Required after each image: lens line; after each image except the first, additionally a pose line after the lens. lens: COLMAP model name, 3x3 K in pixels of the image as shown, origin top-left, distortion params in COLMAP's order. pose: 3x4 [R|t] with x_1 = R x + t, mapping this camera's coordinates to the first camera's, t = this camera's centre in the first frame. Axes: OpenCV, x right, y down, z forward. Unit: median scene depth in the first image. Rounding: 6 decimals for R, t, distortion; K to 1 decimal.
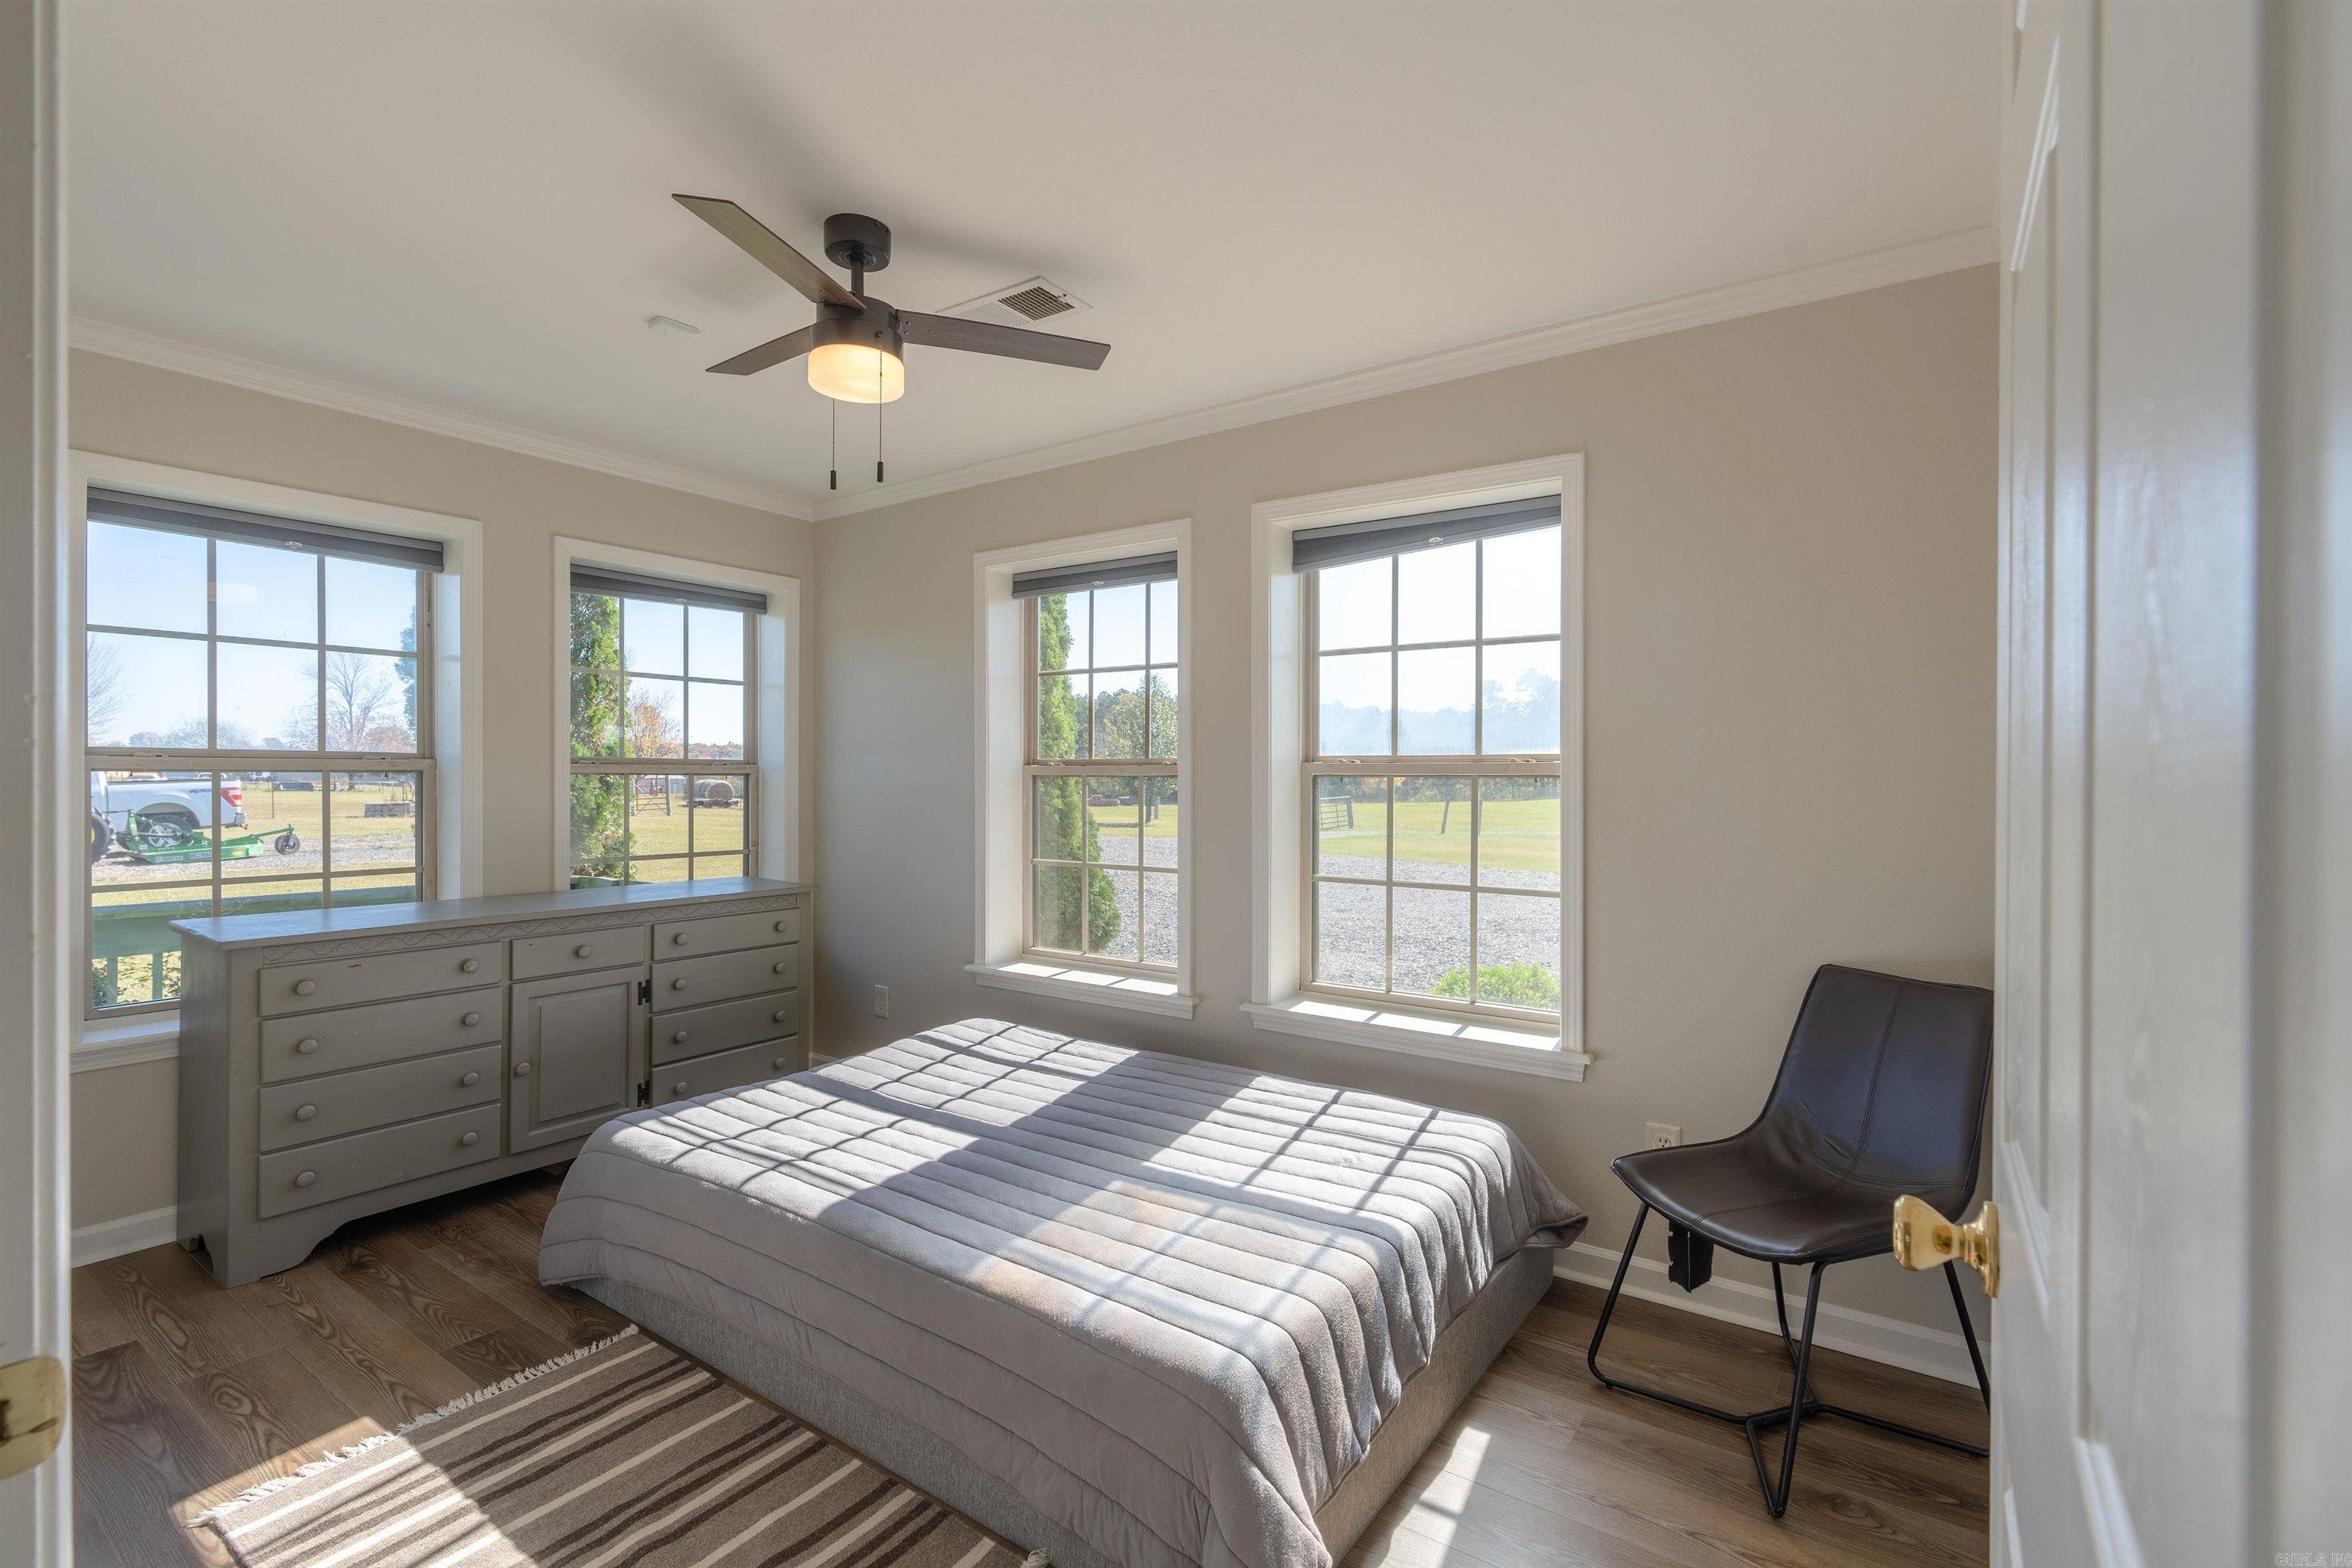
lens RADIAL K [[1066.1, 0, 1176.0], [0, 1066.1, 784.0], [0, 0, 1]] dist [-0.011131, 0.003610]
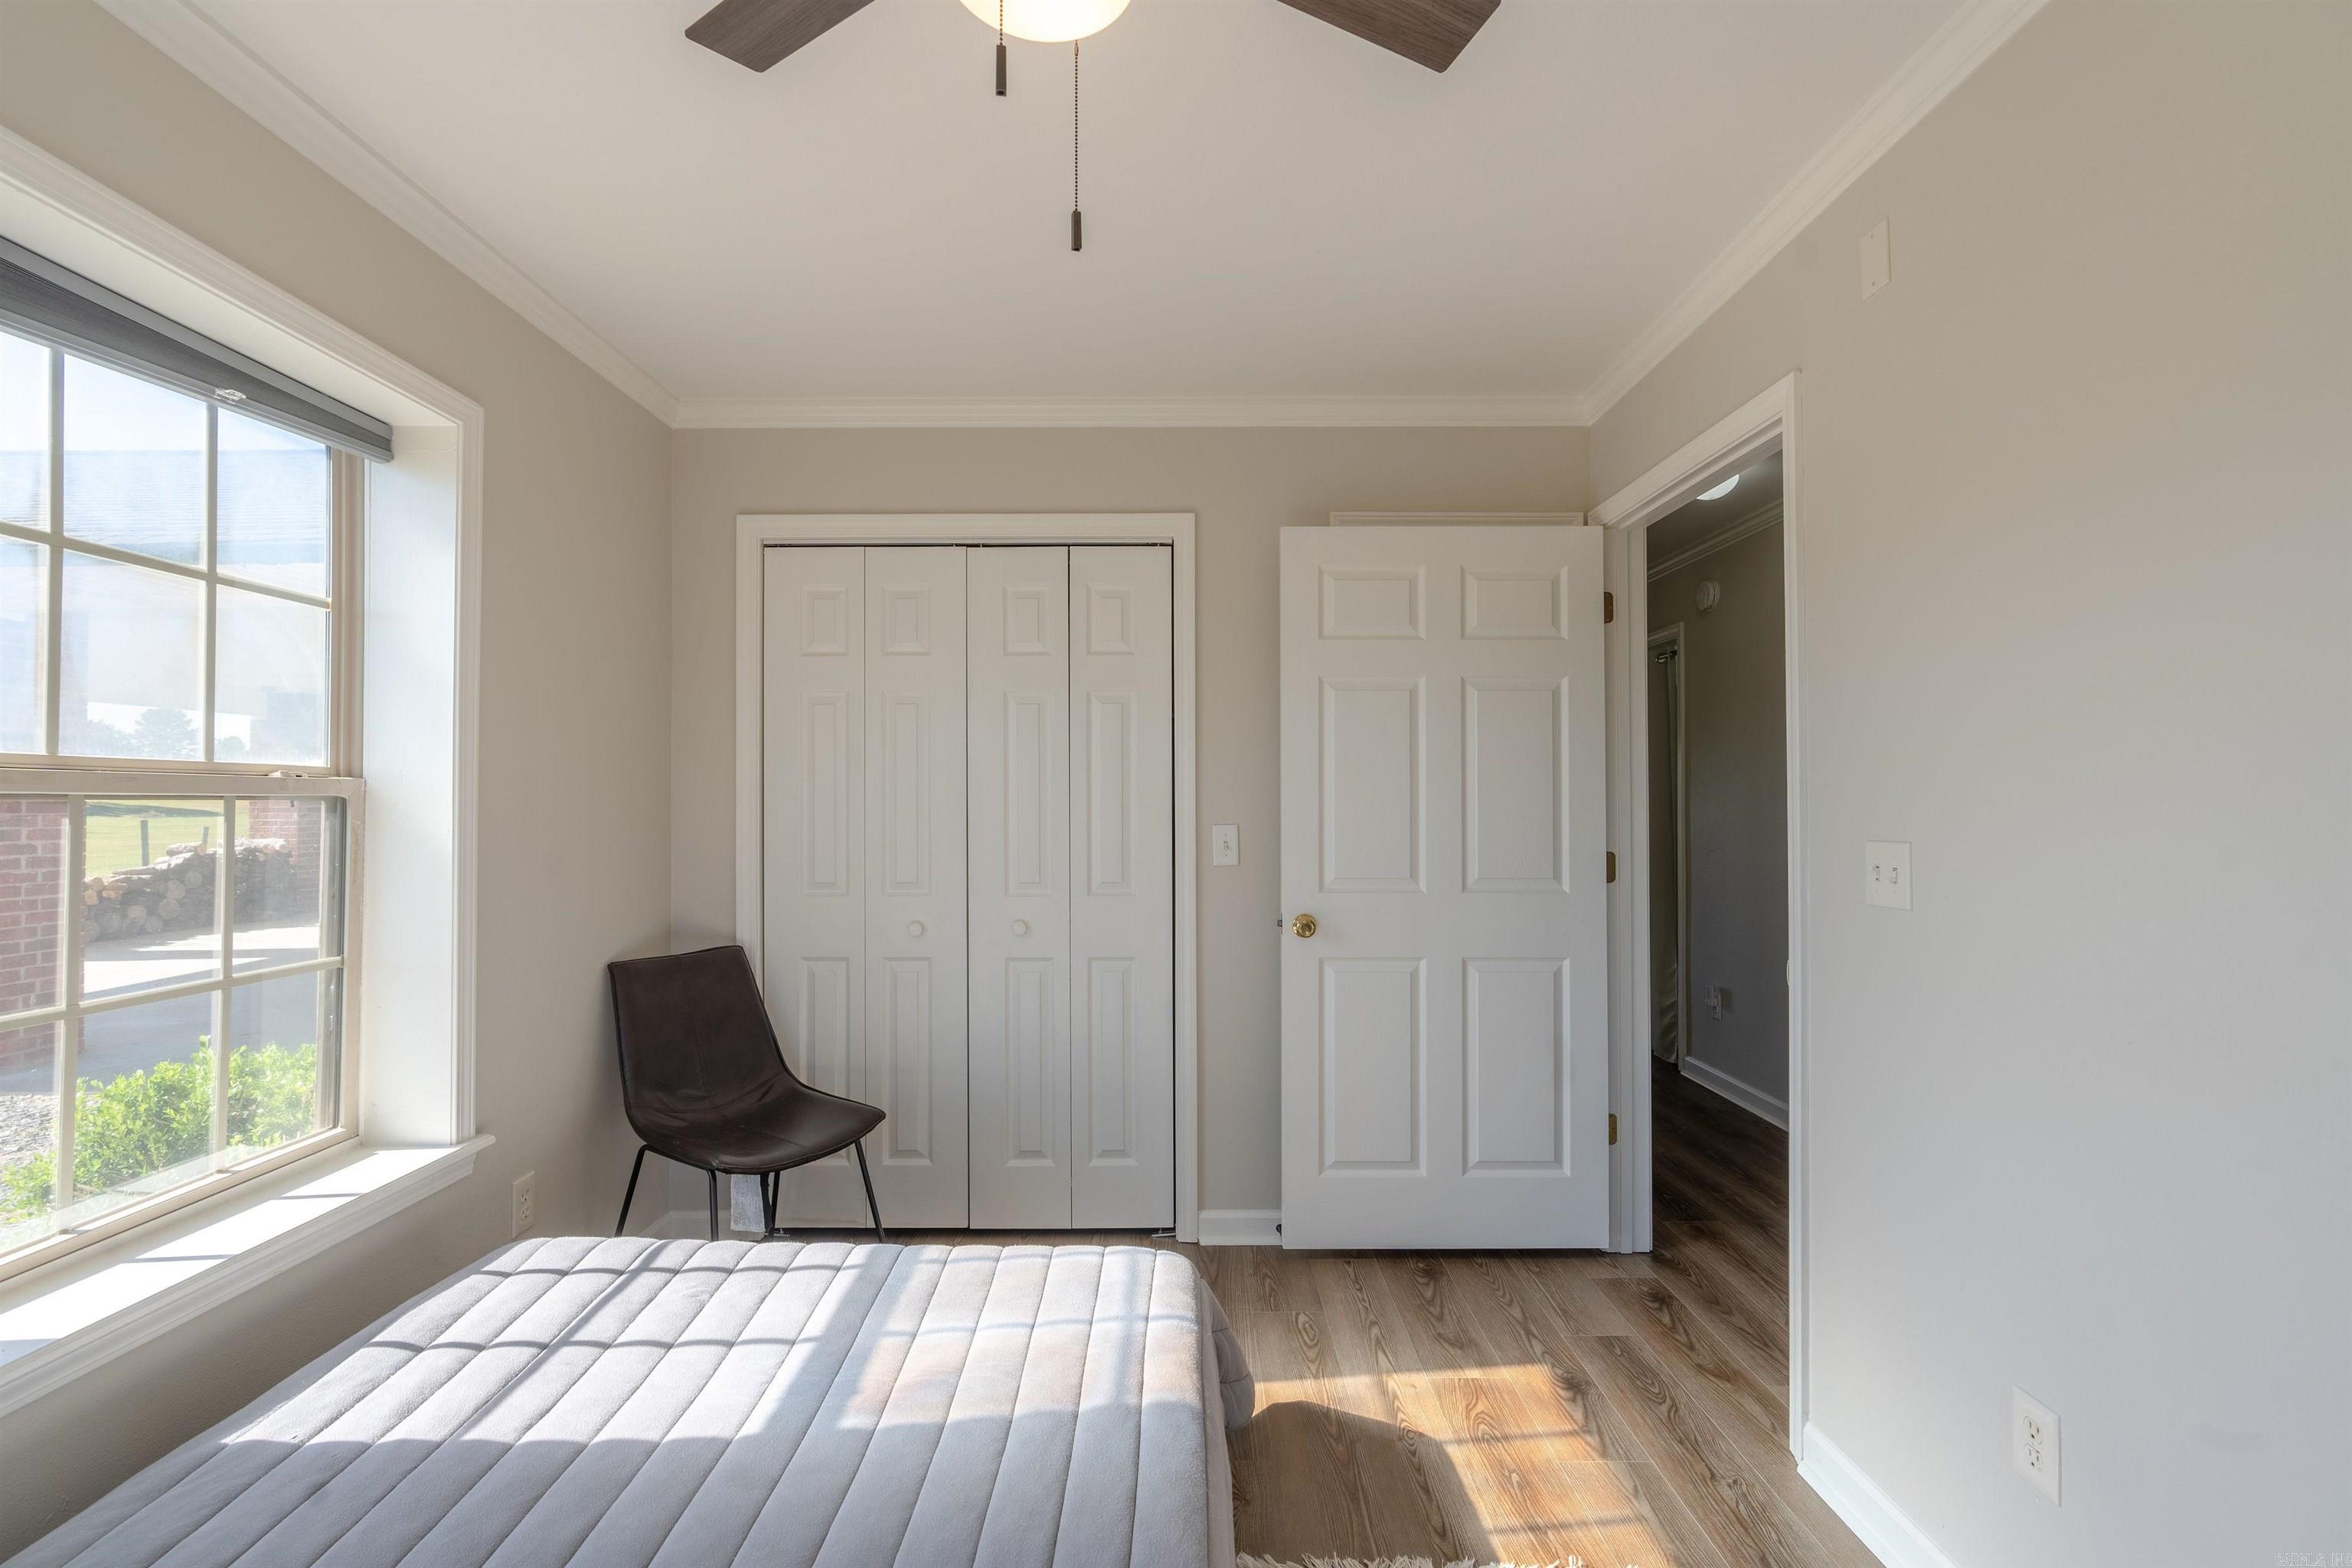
lens RADIAL K [[1066.1, 0, 1176.0], [0, 1066.1, 784.0], [0, 0, 1]] dist [-0.011131, 0.003610]
pose [[-0.577749, 0.014163, 0.816091, -0.669514], [0.002381, 0.999874, -0.015667, -0.006587], [-0.816211, -0.007109, -0.577711, 1.144986]]
